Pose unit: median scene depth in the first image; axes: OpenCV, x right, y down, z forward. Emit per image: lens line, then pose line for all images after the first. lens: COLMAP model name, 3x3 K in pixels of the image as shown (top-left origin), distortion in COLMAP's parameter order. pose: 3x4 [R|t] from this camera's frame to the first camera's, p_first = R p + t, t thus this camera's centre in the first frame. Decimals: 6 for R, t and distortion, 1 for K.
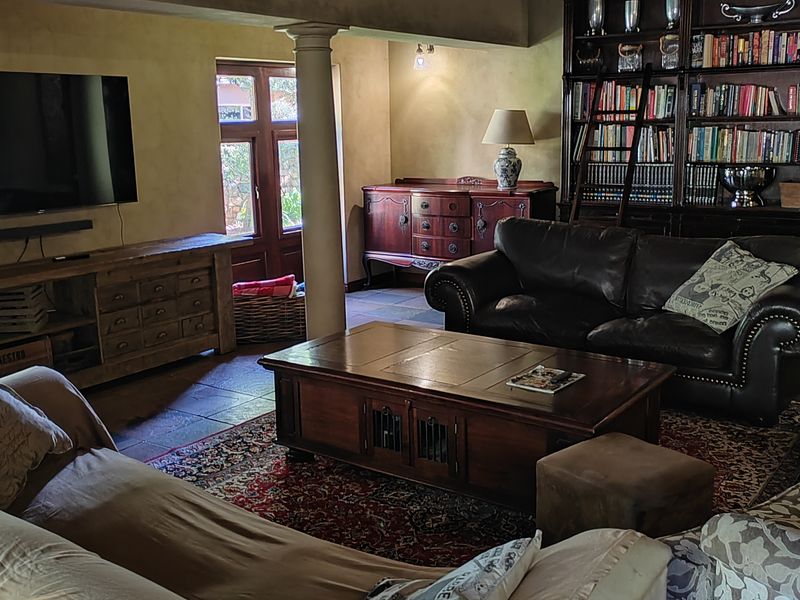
lens RADIAL K [[882.4, 0, 403.4], [0, 882.4, 296.3], [0, 0, 1]] dist [0.004361, 0.000000]
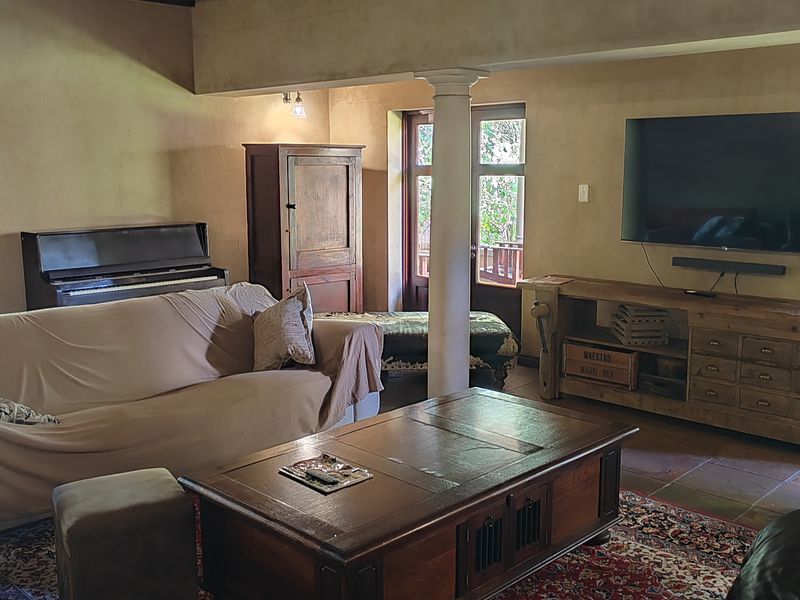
lens RADIAL K [[882.4, 0, 402.7], [0, 882.4, 302.3], [0, 0, 1]] dist [0.004361, 0.000000]
pose [[-0.076752, 0.186129, -0.979523, 1.405404], [-0.216594, 0.955847, 0.198602, -0.348579], [0.973240, 0.227402, -0.033049, 1.502733]]
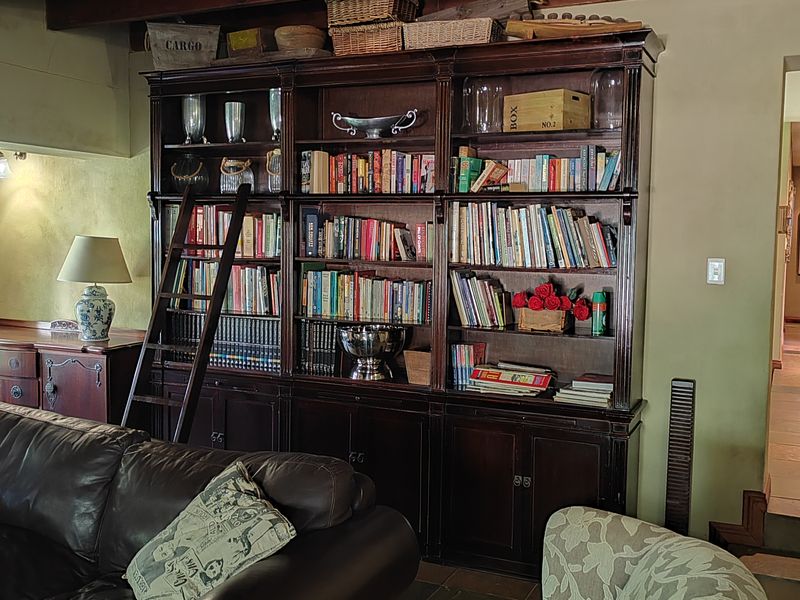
lens RADIAL K [[882.4, 0, 399.0], [0, 882.4, 302.2], [0, 0, 1]] dist [0.004361, 0.000000]
pose [[0.981763, 0.027545, 0.188103, 0.267854], [-0.003849, 0.992125, -0.125192, -0.072777], [-0.190070, 0.122185, 0.974138, 0.262901]]
